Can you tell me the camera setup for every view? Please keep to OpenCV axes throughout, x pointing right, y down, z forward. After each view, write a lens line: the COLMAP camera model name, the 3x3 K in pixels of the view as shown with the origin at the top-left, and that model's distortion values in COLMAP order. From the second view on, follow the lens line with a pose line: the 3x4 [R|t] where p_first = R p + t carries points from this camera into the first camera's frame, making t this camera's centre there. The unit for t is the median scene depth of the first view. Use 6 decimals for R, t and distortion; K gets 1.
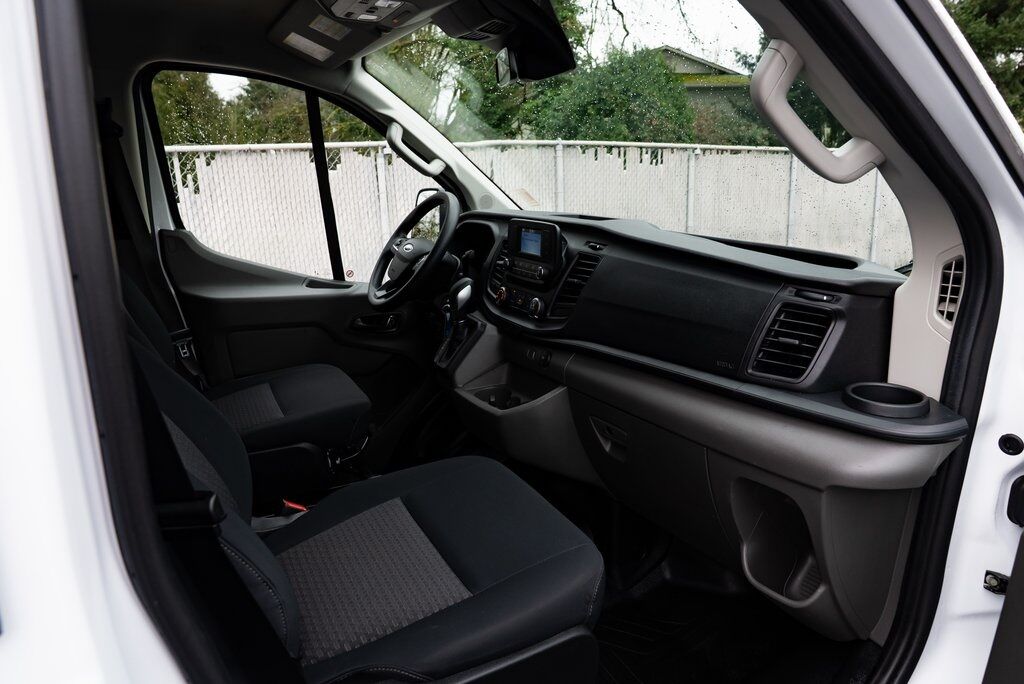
lens RADIAL K [[700.9, 0, 512.4], [0, 700.9, 342.8], [0, 0, 1]] dist [-0.044091, 0.030772]
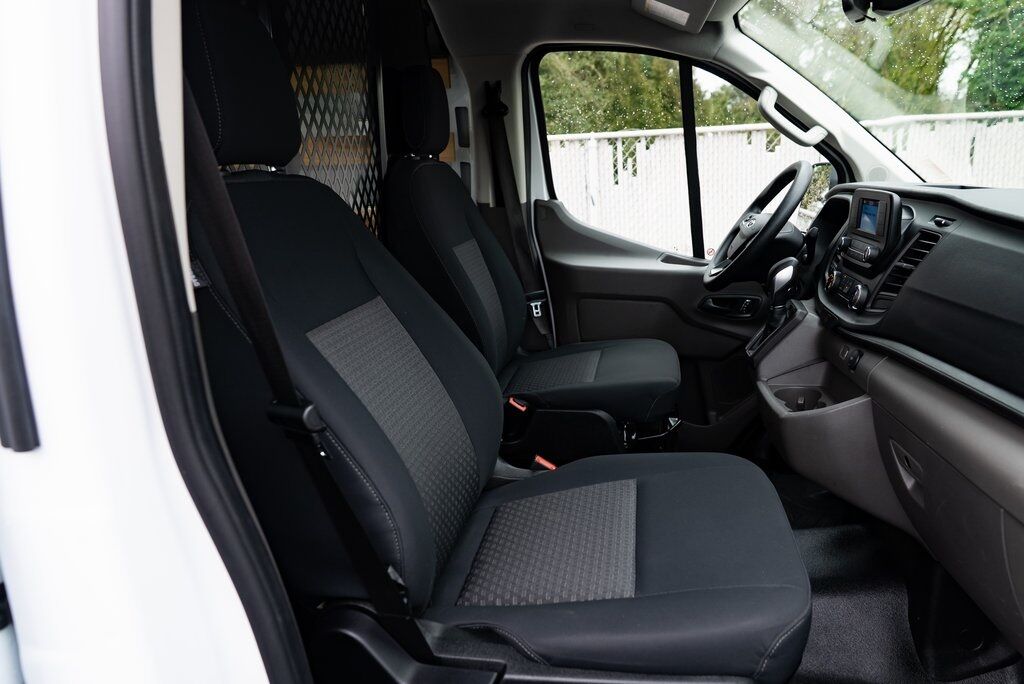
lens RADIAL K [[700.9, 0, 512.4], [0, 700.9, 342.8], [0, 0, 1]] dist [-0.044091, 0.030772]
pose [[0.799478, 0.132651, -0.585866, 0.144841], [-0.124458, 0.990728, 0.054482, 0.006406], [0.587661, 0.029359, 0.808575, 0.089667]]
